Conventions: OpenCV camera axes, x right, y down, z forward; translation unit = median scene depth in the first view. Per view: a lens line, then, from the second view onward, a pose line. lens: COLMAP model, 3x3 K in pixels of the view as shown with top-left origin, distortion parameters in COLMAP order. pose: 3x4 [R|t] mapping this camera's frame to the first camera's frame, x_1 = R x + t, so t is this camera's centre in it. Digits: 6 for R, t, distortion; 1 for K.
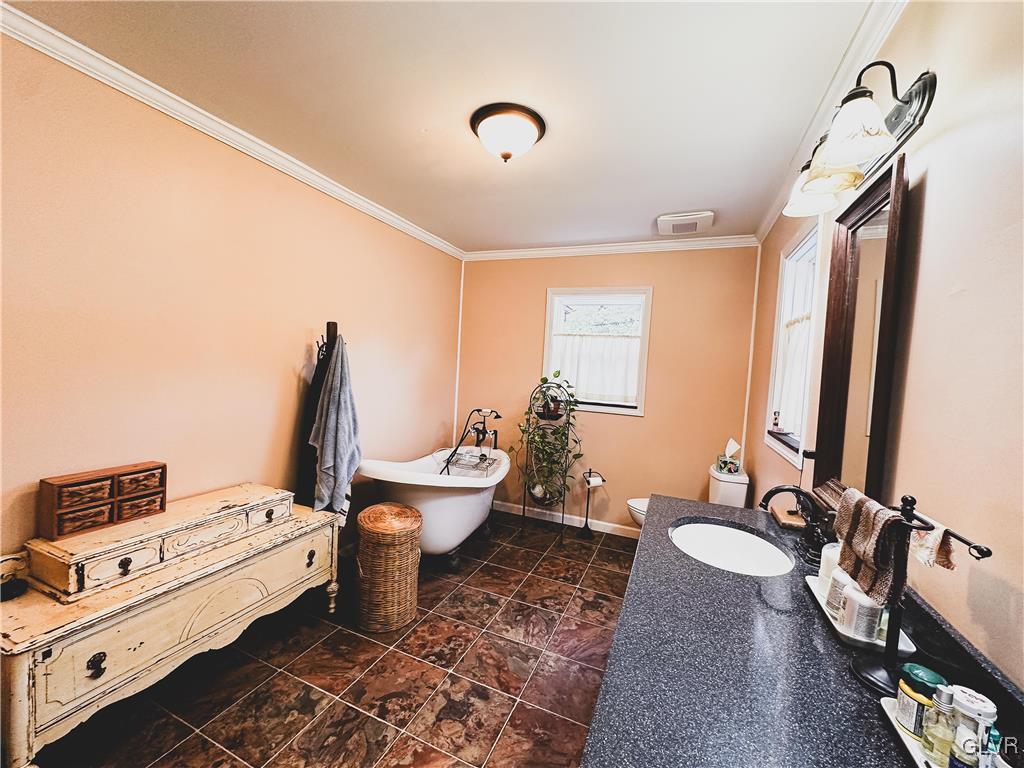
lens RADIAL K [[410.0, 0, 510.4], [0, 410.0, 382.2], [0, 0, 1]] dist [-0.001574, 0.000220]
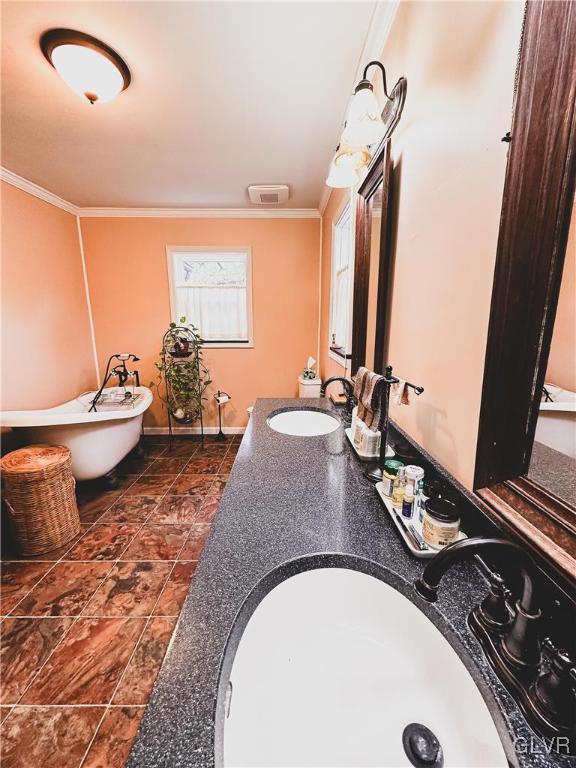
lens RADIAL K [[307.5, 0, 289.0], [0, 307.5, 383.4], [0, 0, 1]] dist [-0.001574, 0.000220]
pose [[0.914949, -0.135040, 0.380306, 0.044410], [0.068196, 0.980538, 0.184104, 0.031326], [-0.397766, -0.142510, 0.906351, 0.012835]]
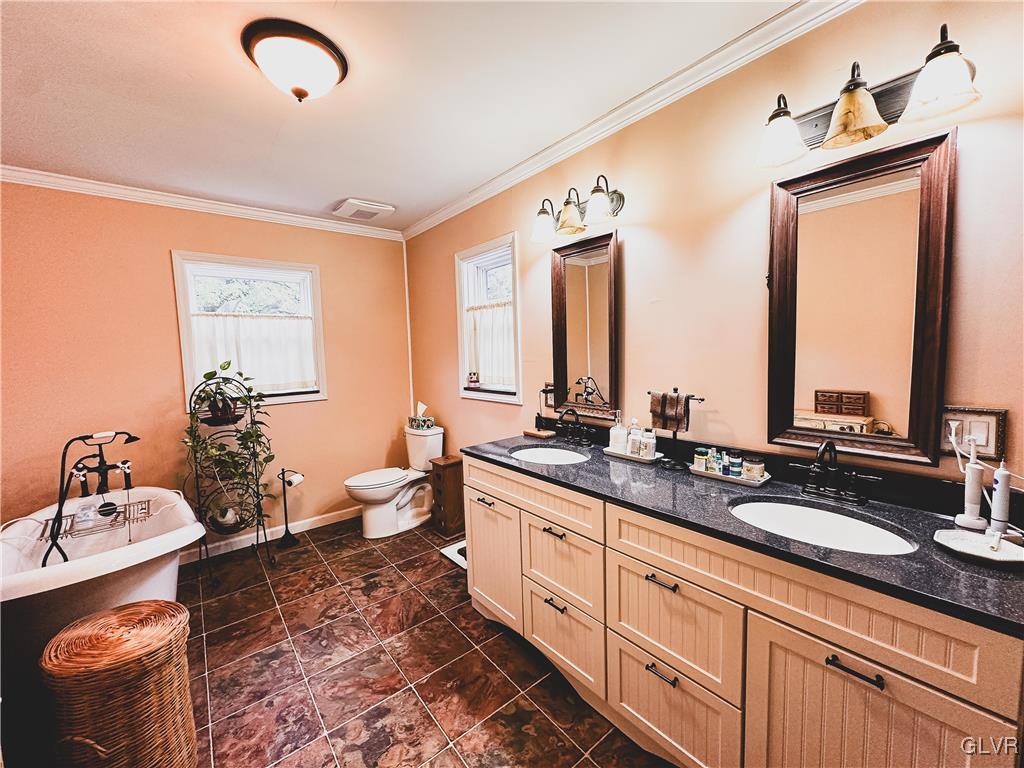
lens RADIAL K [[410.0, 0, 511.6], [0, 410.0, 382.7], [0, 0, 1]] dist [-0.001574, 0.000220]
pose [[0.462303, -0.140109, 0.875583, -0.520568], [0.094609, 0.989595, 0.108400, -0.032997], [-0.881660, 0.032724, 0.470749, 0.236715]]
